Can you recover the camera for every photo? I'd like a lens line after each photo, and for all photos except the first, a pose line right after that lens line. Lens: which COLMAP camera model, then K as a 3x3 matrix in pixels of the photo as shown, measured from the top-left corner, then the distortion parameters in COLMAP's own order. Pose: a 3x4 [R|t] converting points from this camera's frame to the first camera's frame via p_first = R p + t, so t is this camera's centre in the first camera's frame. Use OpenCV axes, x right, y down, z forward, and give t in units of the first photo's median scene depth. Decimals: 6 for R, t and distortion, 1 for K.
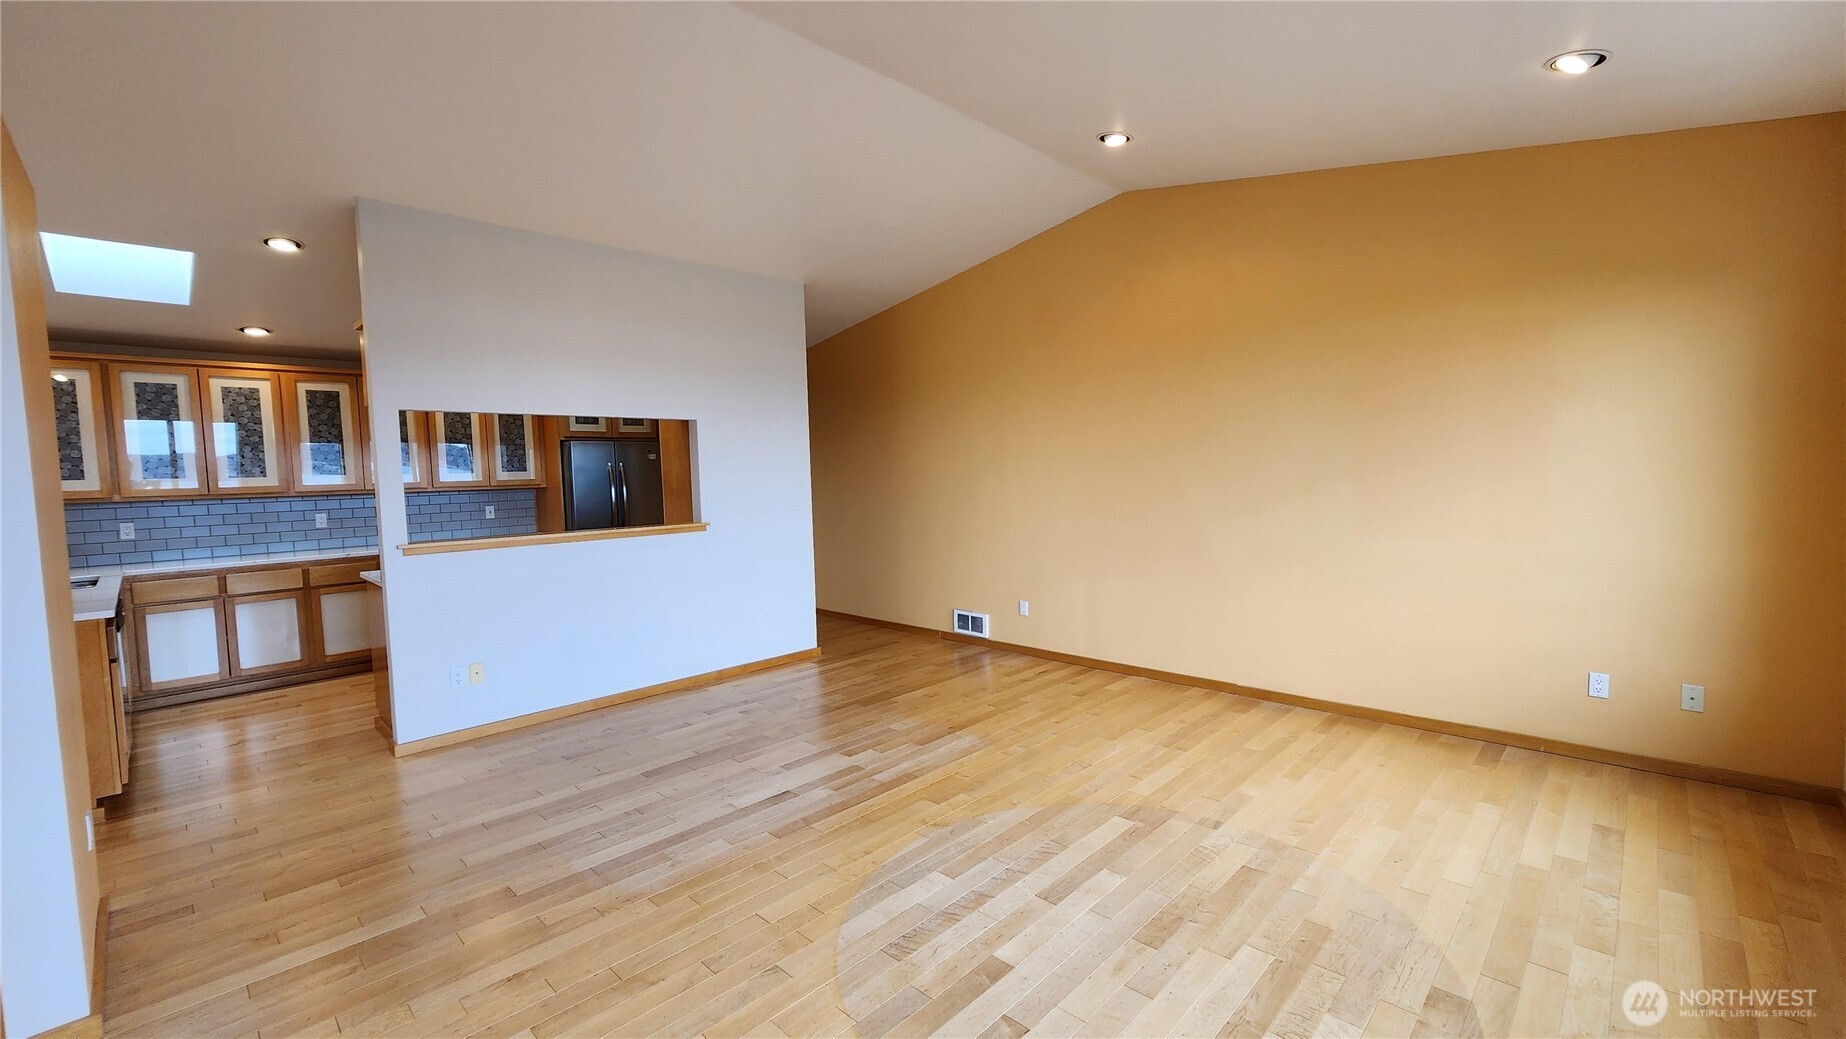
lens RADIAL K [[758.9, 0, 925.3], [0, 758.9, 517.2], [0, 0, 1]] dist [0.000459, 0.000270]
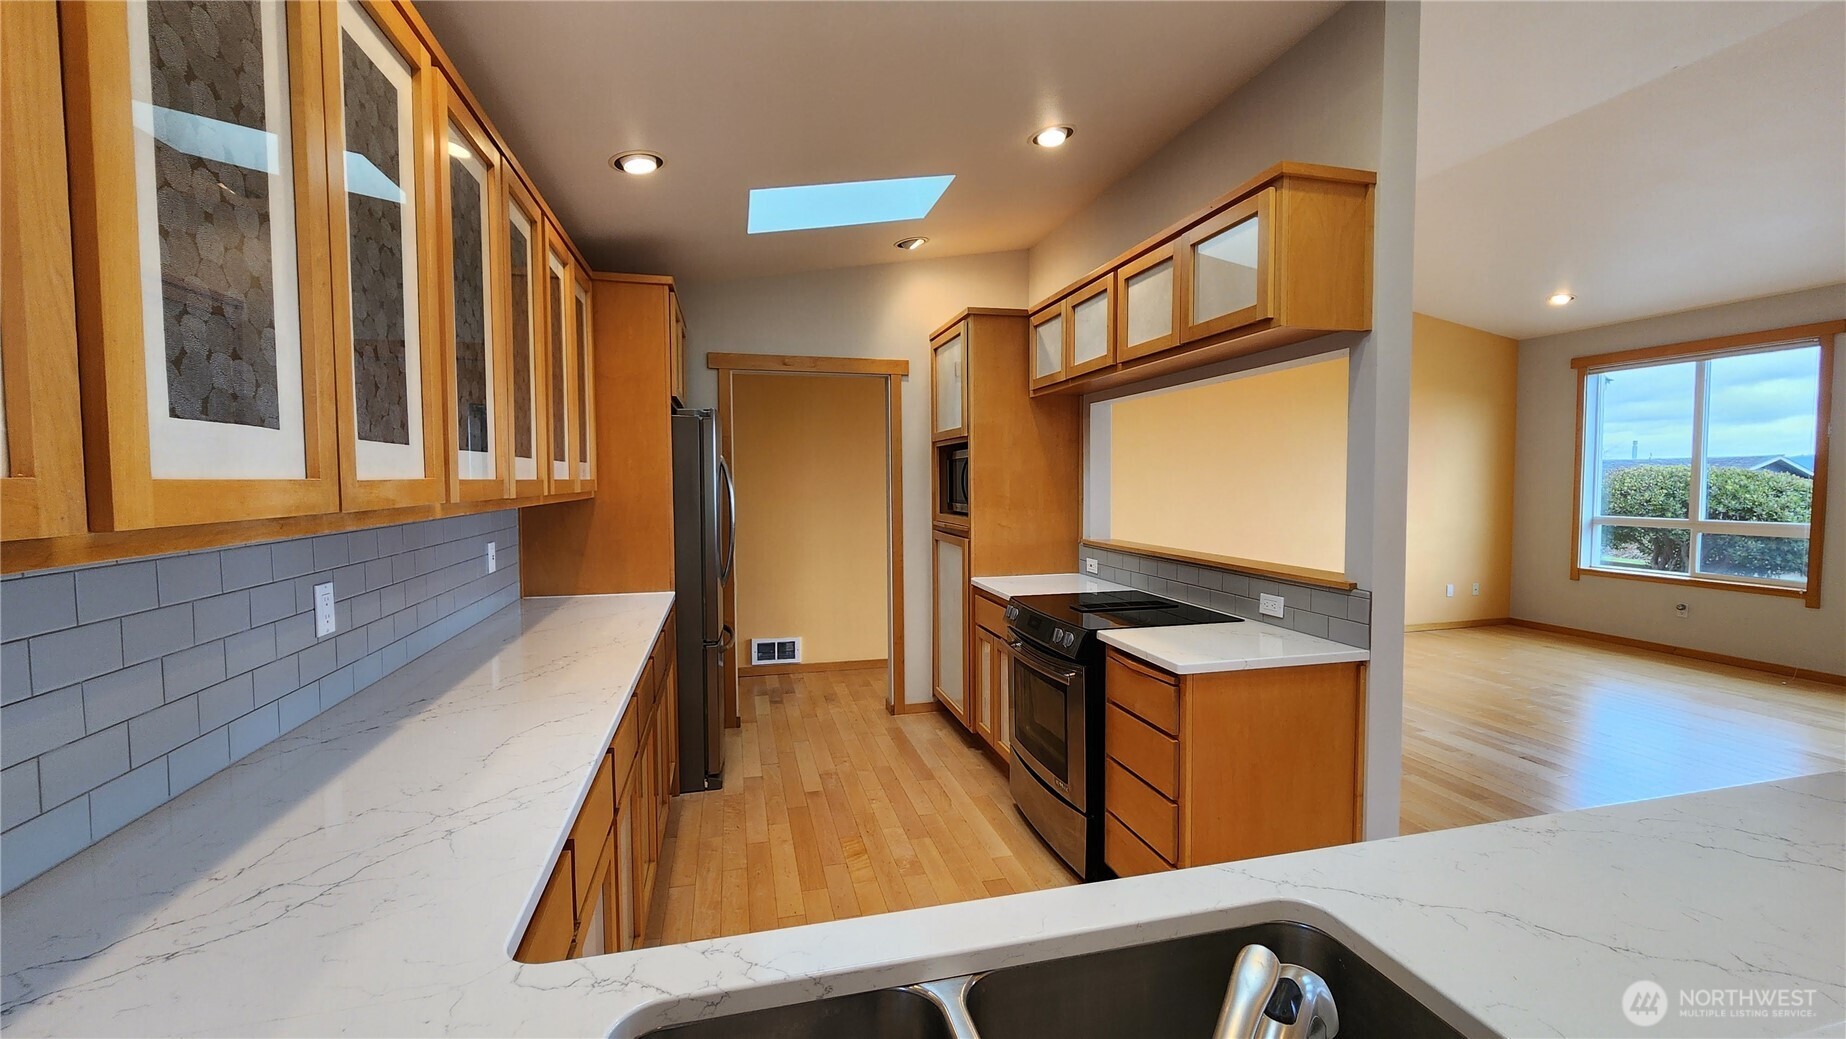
lens RADIAL K [[750.4, 0, 932.3], [0, 750.4, 516.9], [0, 0, 1]] dist [0.000043, -0.000031]
pose [[0.519391, -0.021489, 0.854266, -0.987054], [0.047527, 0.998863, -0.003770, -0.019438], [-0.853214, 0.042559, 0.519822, 0.717656]]
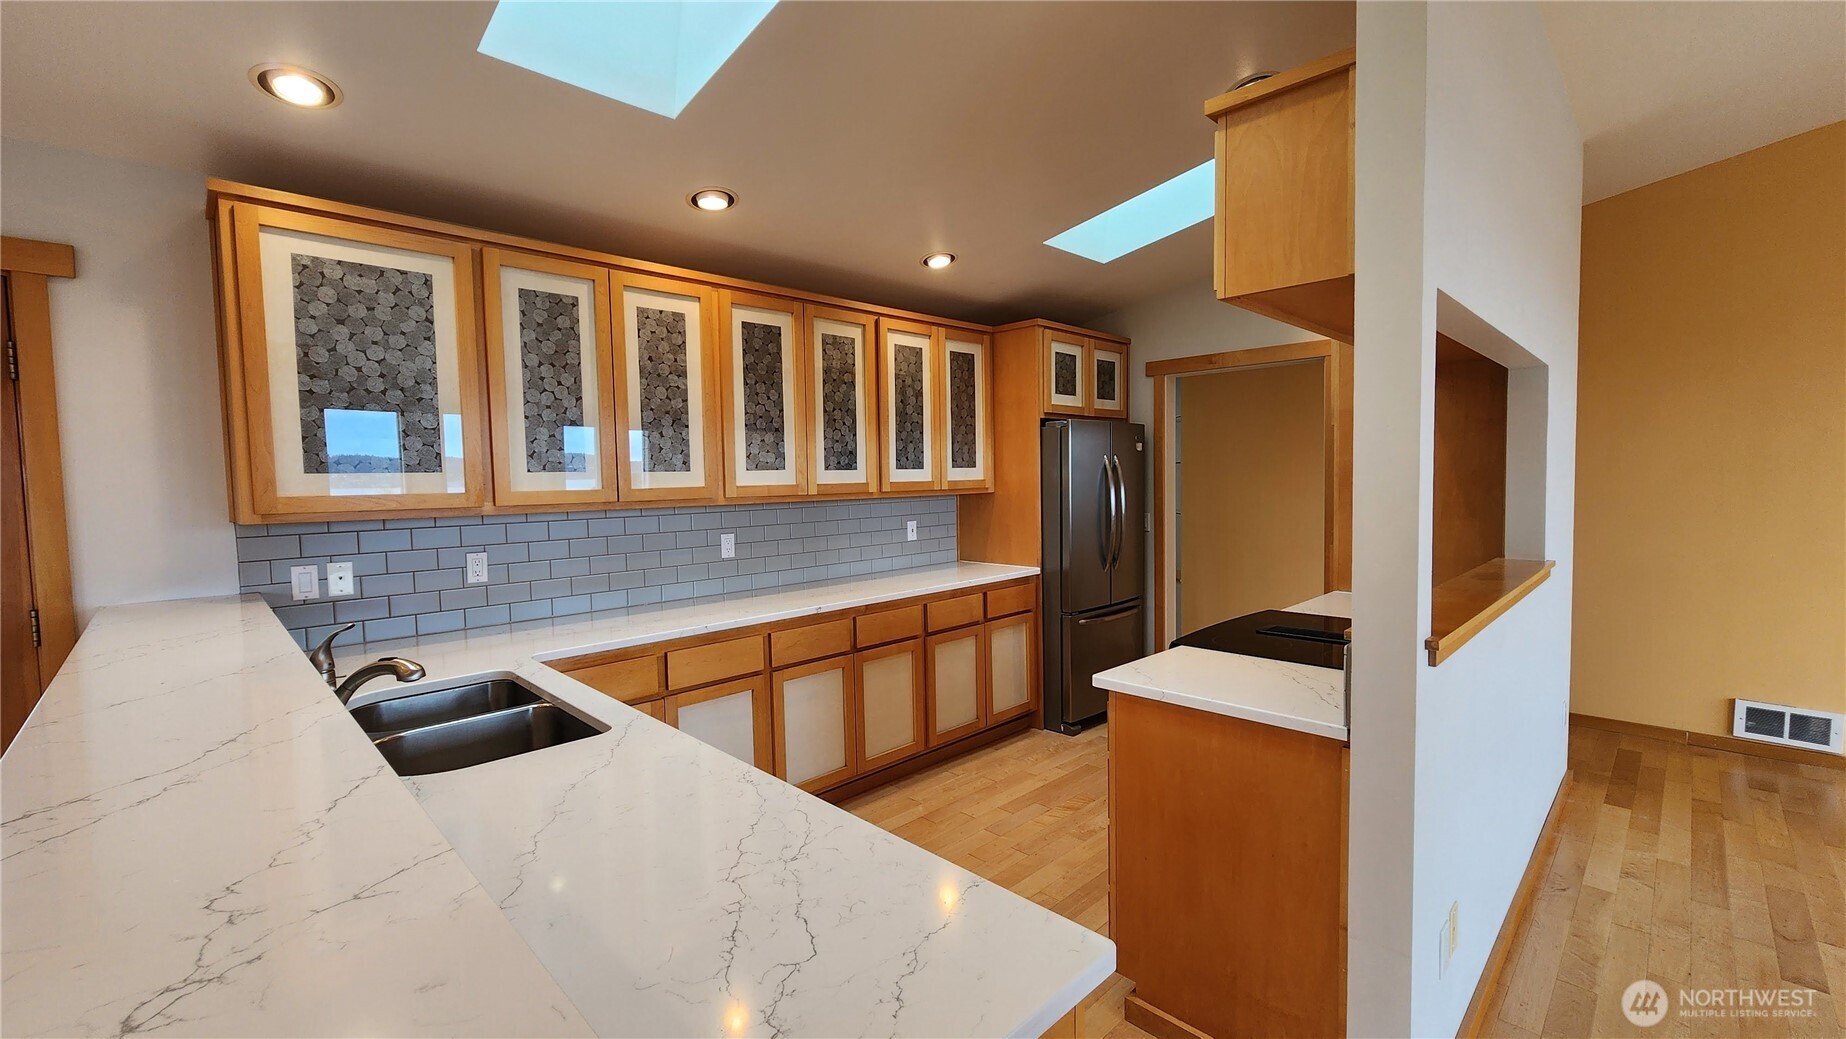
lens RADIAL K [[758.9, 0, 925.3], [0, 758.9, 517.2], [0, 0, 1]] dist [0.000459, 0.000270]
pose [[0.999696, 0.006402, -0.023790, -0.675516], [-0.006654, 0.999923, -0.010504, -0.013801], [0.023721, 0.010659, 0.999662, 0.436626]]
